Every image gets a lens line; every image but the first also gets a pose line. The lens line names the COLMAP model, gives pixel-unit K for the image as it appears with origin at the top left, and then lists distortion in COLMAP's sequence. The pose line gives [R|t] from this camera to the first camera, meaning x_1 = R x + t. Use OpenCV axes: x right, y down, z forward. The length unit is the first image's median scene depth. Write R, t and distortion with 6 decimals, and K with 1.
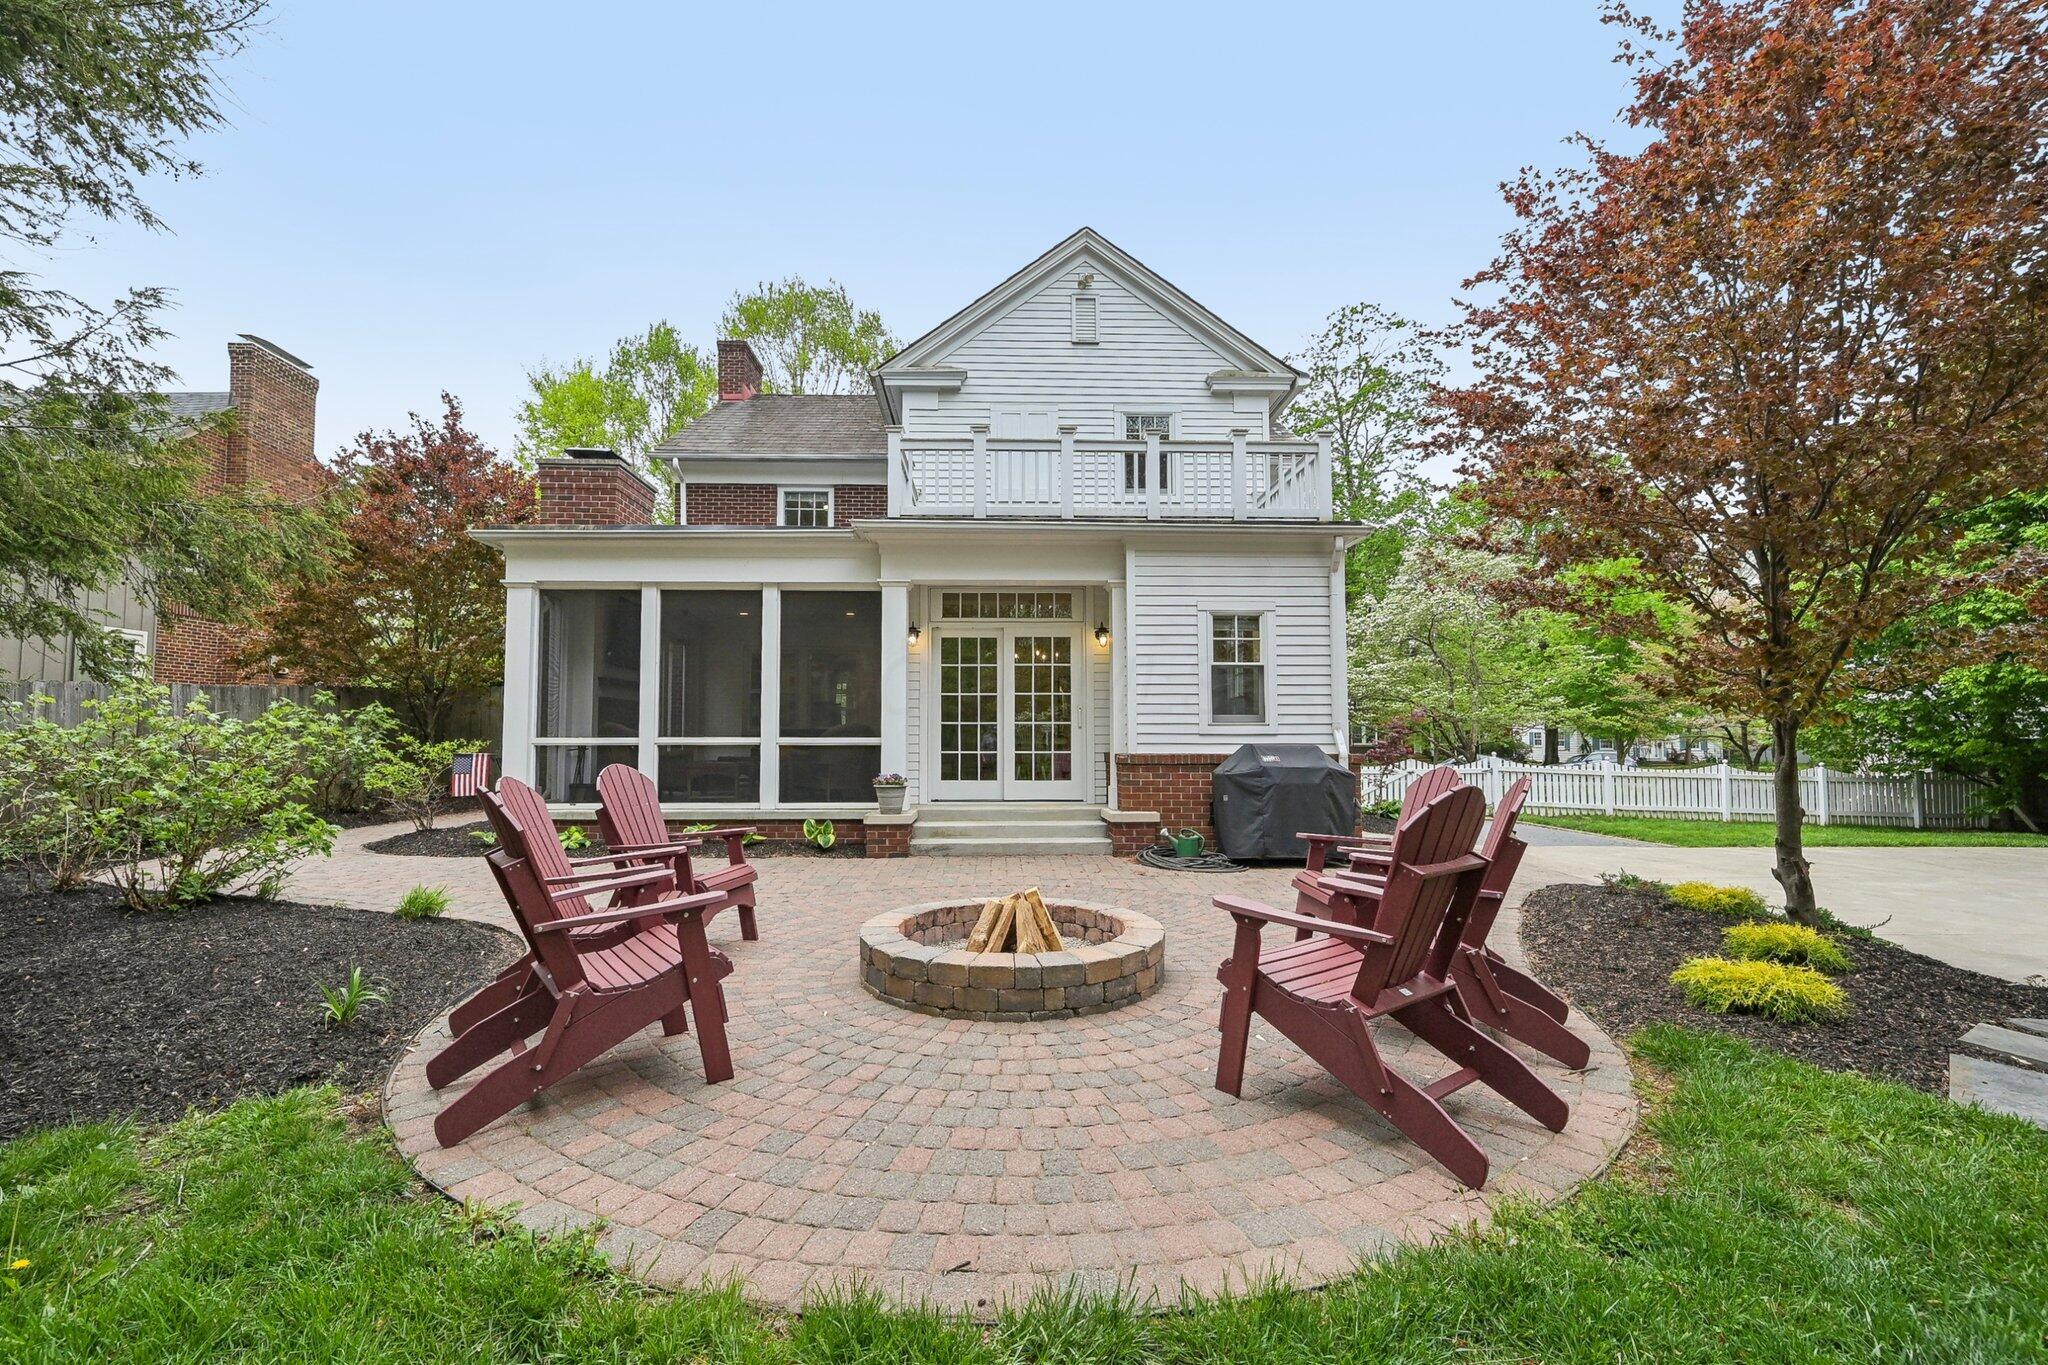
lens RADIAL K [[730.9, 0, 1024.0], [0, 730.9, 682.5], [0, 0, 1]] dist [-0.000024, 0.000020]
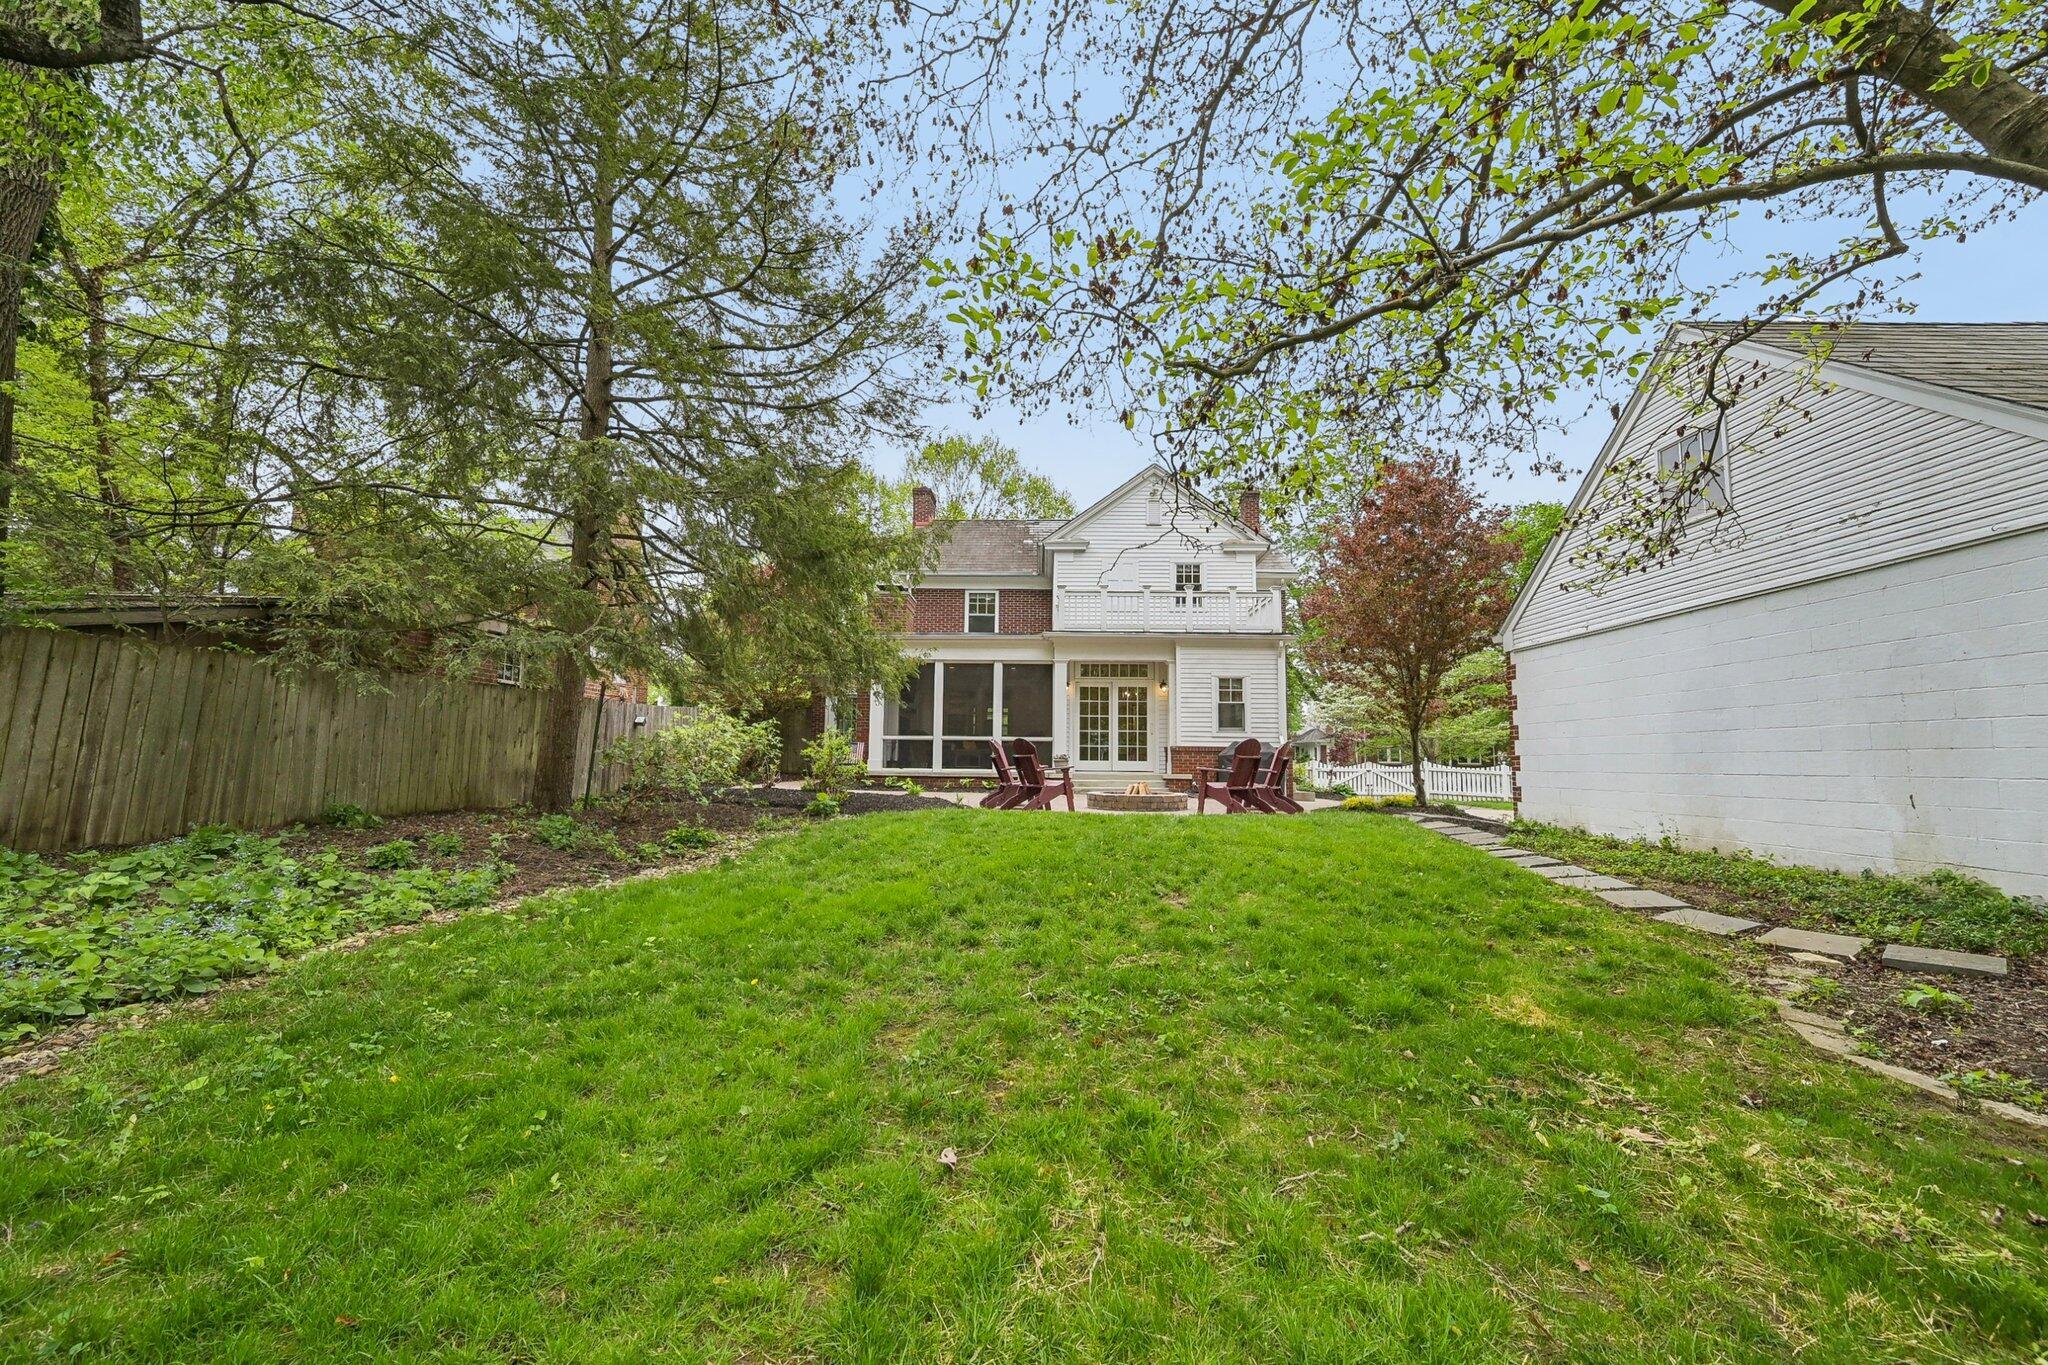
lens RADIAL K [[825.0, 0, 1024.0], [0, 825.0, 682.5], [0, 0, 1]] dist [0.000648, 0.000302]
pose [[0.999129, 0.008347, -0.040894, -0.177280], [-0.009663, 0.999438, -0.032091, -0.001429], [0.040603, 0.032458, 0.998648, -1.232238]]
